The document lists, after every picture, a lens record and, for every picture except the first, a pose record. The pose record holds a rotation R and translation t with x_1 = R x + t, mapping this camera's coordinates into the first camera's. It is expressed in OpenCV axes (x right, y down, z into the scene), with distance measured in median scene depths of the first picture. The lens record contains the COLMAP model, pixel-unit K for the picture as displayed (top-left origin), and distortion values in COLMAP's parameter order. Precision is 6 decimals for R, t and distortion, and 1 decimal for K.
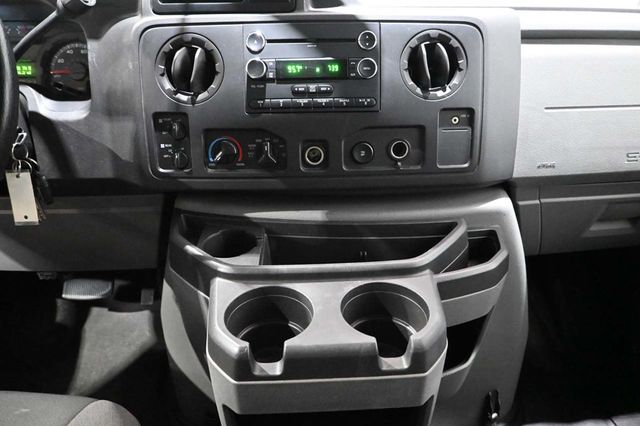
lens RADIAL K [[434.2, 0, 320.0], [0, 434.2, 213.0], [0, 0, 1]] dist [-0.005463, -0.000623]
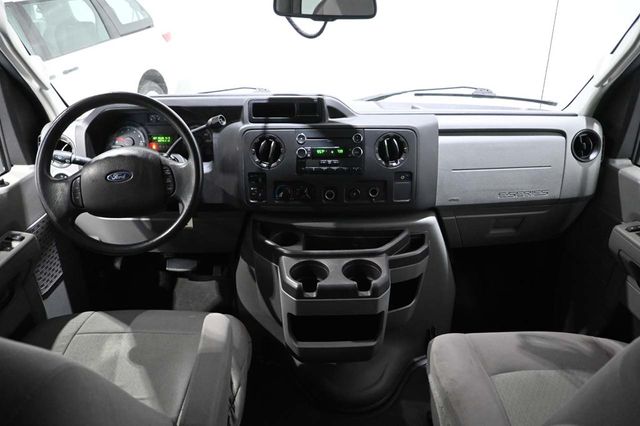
lens RADIAL K [[434.2, 0, 320.0], [0, 434.2, 213.0], [0, 0, 1]] dist [-0.005463, -0.000623]
pose [[0.999811, 0.013904, -0.013555, -0.029543], [-0.013571, 0.999611, 0.024347, -0.097825], [0.013888, -0.024158, 0.999612, -0.958821]]
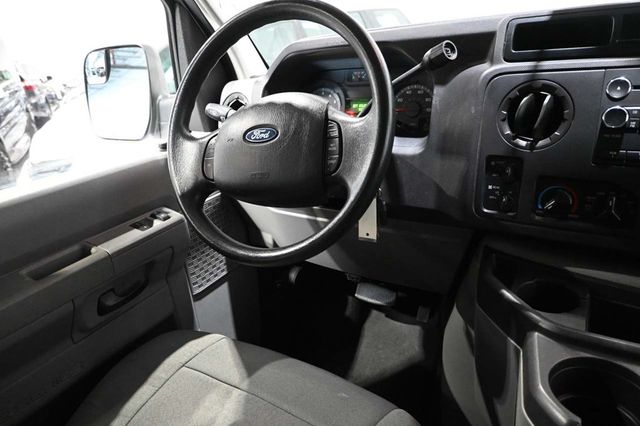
lens RADIAL K [[434.2, 0, 320.0], [0, 434.2, 213.0], [0, 0, 1]] dist [-0.005463, -0.000623]
pose [[0.833462, 0.142147, -0.533980, -0.141876], [-0.160043, 0.987025, 0.012947, -0.042812], [0.528892, 0.074669, 0.845398, -0.082493]]
